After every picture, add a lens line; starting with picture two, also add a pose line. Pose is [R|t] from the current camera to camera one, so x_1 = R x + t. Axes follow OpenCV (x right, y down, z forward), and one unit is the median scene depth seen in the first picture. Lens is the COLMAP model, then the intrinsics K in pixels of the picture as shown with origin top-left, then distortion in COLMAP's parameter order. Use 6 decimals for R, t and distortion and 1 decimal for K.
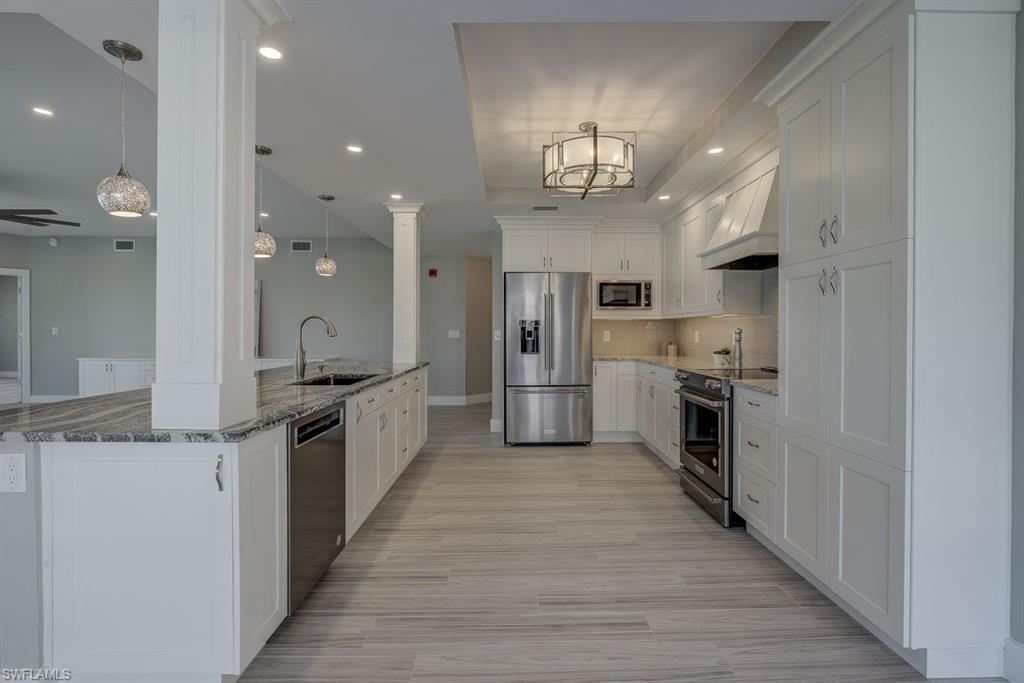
lens RADIAL K [[464.1, 0, 519.6], [0, 464.1, 333.6], [0, 0, 1]] dist [-0.006737, -0.000710]
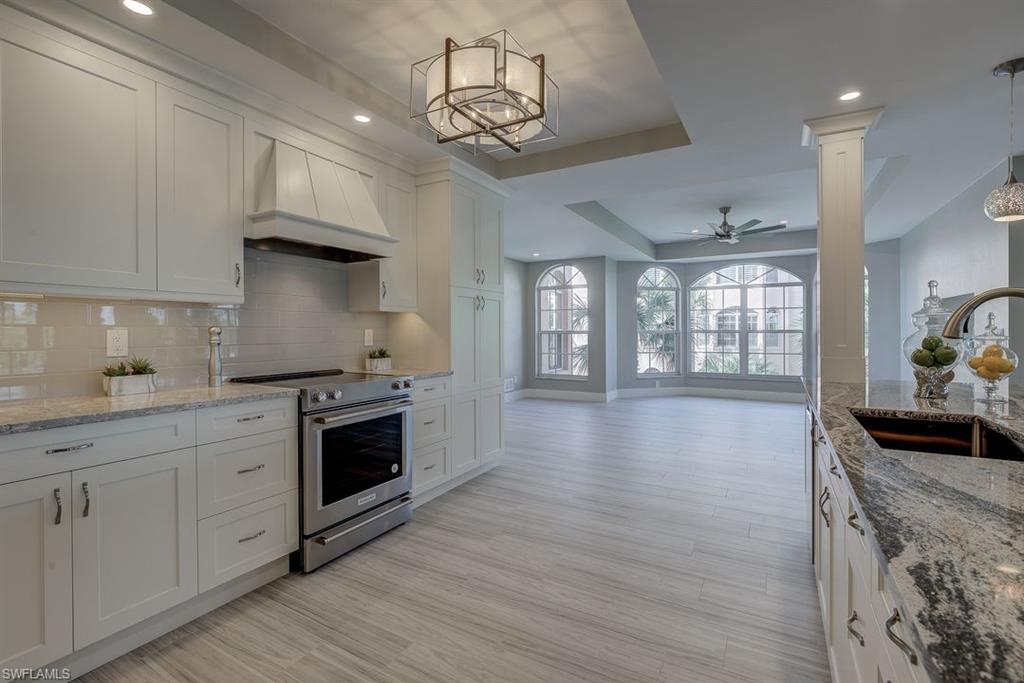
lens RADIAL K [[464.1, 0, 519.6], [0, 464.1, 333.6], [0, 0, 1]] dist [-0.006737, -0.000710]
pose [[-0.868762, -0.004097, 0.495213, -0.215617], [0.001864, 0.999932, 0.011543, -0.006964], [-0.495226, 0.010951, -0.868695, 1.364724]]
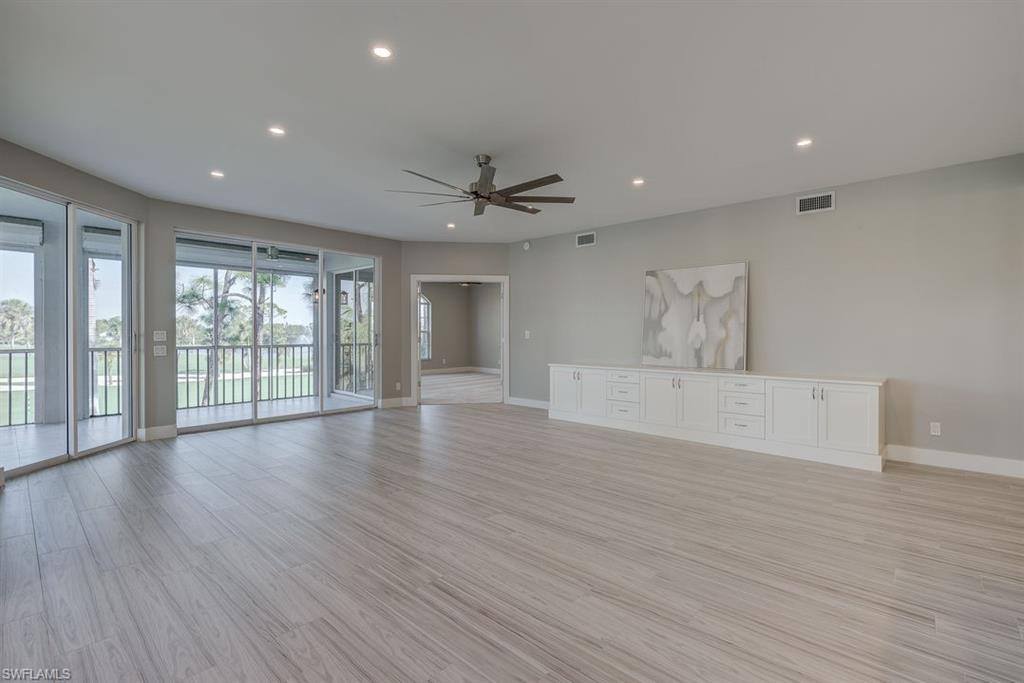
lens RADIAL K [[464.1, 0, 519.6], [0, 464.1, 333.6], [0, 0, 1]] dist [-0.006737, -0.000710]
pose [[0.733669, -0.001409, -0.679506, -0.598615], [-0.001714, 0.999991, -0.003924, -0.006739], [0.679505, 0.004043, 0.733660, 0.442733]]
